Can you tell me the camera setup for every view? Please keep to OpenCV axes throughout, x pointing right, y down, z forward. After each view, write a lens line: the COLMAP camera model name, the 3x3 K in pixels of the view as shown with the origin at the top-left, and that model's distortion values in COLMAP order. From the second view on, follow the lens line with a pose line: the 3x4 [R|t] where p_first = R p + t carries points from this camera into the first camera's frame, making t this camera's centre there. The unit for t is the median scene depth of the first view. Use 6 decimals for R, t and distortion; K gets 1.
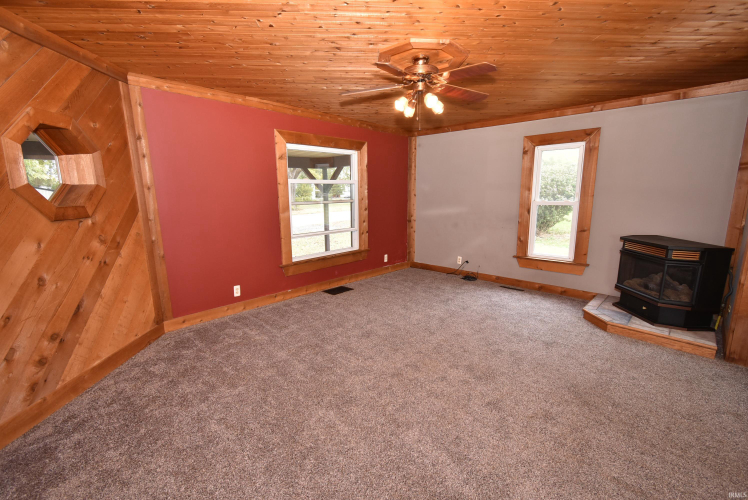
lens RADIAL K [[328.5, 0, 374.0], [0, 328.5, 250.0], [0, 0, 1]] dist [0.003484, -0.000265]
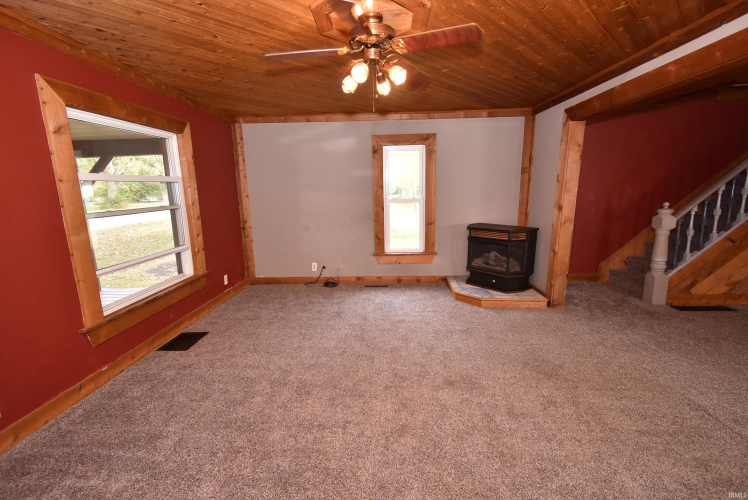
lens RADIAL K [[328.5, 0, 374.0], [0, 328.5, 250.0], [0, 0, 1]] dist [0.003484, -0.000265]
pose [[0.757372, -0.129605, 0.639992, -0.235048], [0.130364, 0.990385, 0.046290, -0.044197], [-0.639838, 0.048373, 0.766986, 0.244724]]
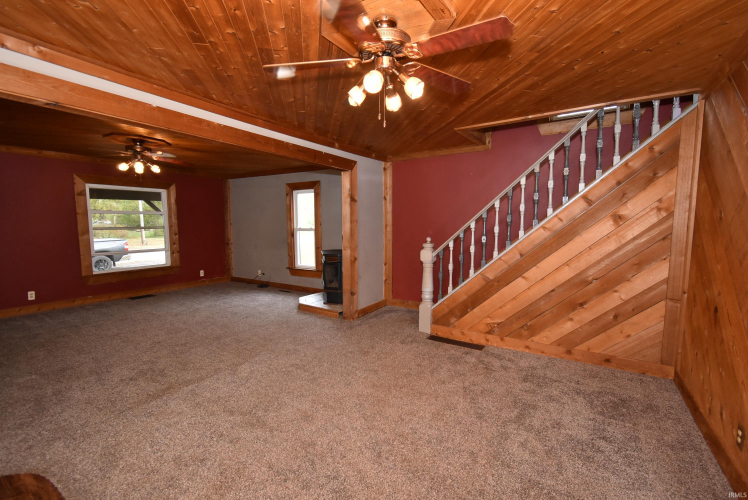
lens RADIAL K [[328.5, 0, 374.0], [0, 328.5, 250.0], [0, 0, 1]] dist [0.003484, -0.000265]
pose [[0.980384, -0.007715, 0.196947, 0.558616], [0.025976, 0.995575, -0.090307, 0.086076], [-0.195379, 0.093651, 0.976246, -0.463731]]
